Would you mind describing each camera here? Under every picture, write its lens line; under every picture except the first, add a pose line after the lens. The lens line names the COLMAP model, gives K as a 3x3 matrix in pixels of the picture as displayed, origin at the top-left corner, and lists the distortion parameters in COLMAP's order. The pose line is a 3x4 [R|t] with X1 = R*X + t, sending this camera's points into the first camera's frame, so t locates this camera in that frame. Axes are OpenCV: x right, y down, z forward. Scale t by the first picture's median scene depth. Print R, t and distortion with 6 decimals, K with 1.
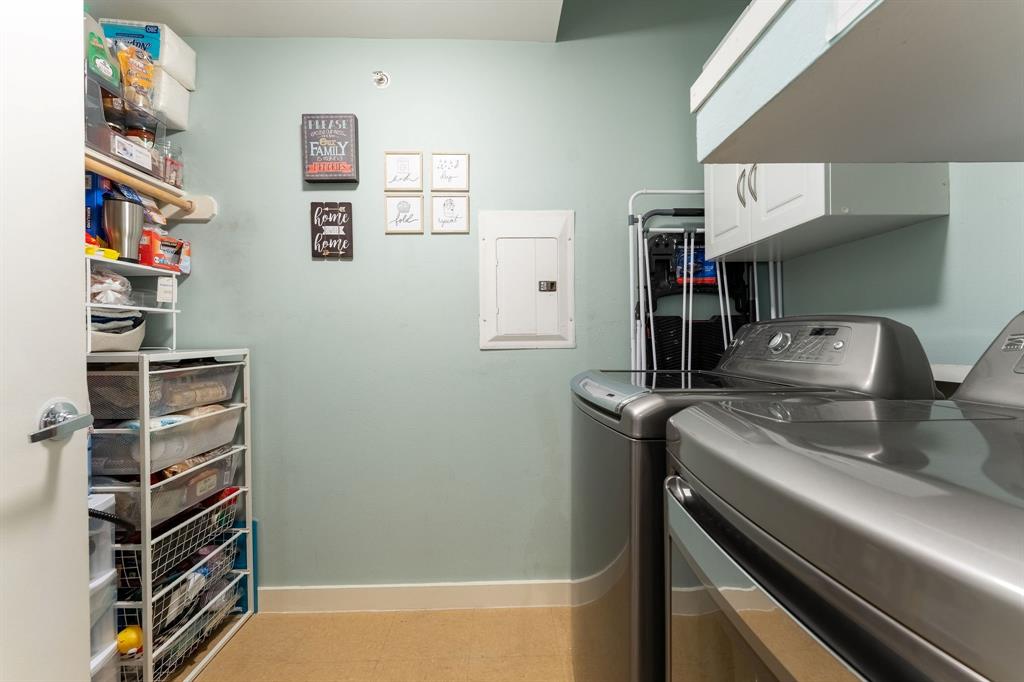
lens RADIAL K [[410.2, 0, 509.2], [0, 410.2, 340.4], [0, 0, 1]] dist [-0.003728, -0.000609]
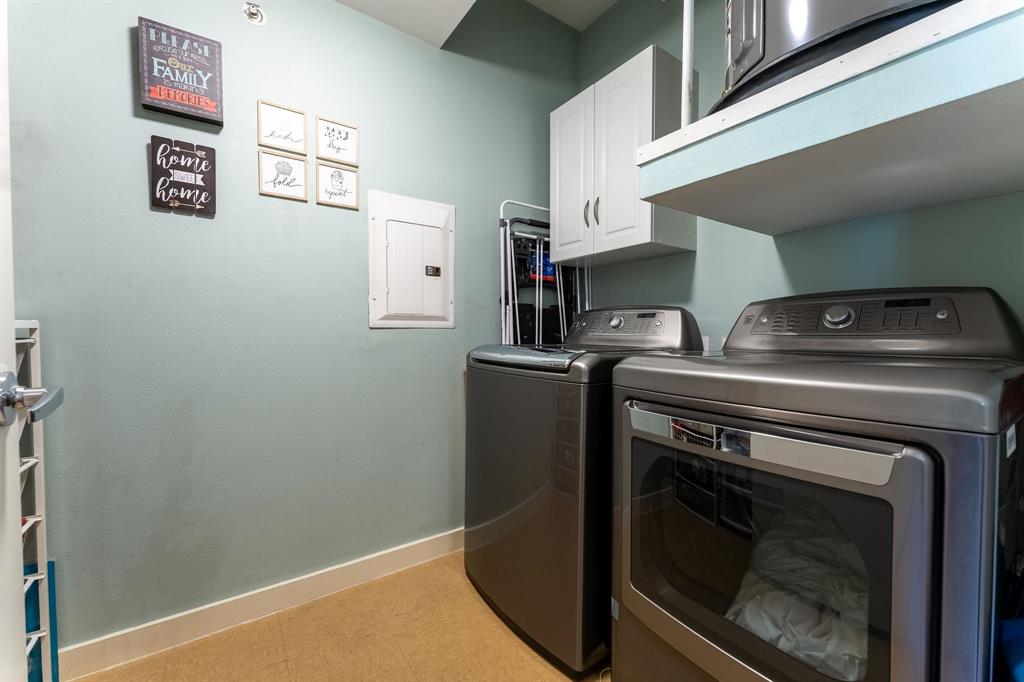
lens RADIAL K [[410.2, 0, 486.3], [0, 410.2, 343.6], [0, 0, 1]] dist [-0.003728, -0.000609]
pose [[0.844403, -0.000326, 0.535708, -0.372599], [-0.010823, 0.999785, 0.017668, 0.040501], [-0.535599, -0.020717, 0.844218, -0.006364]]
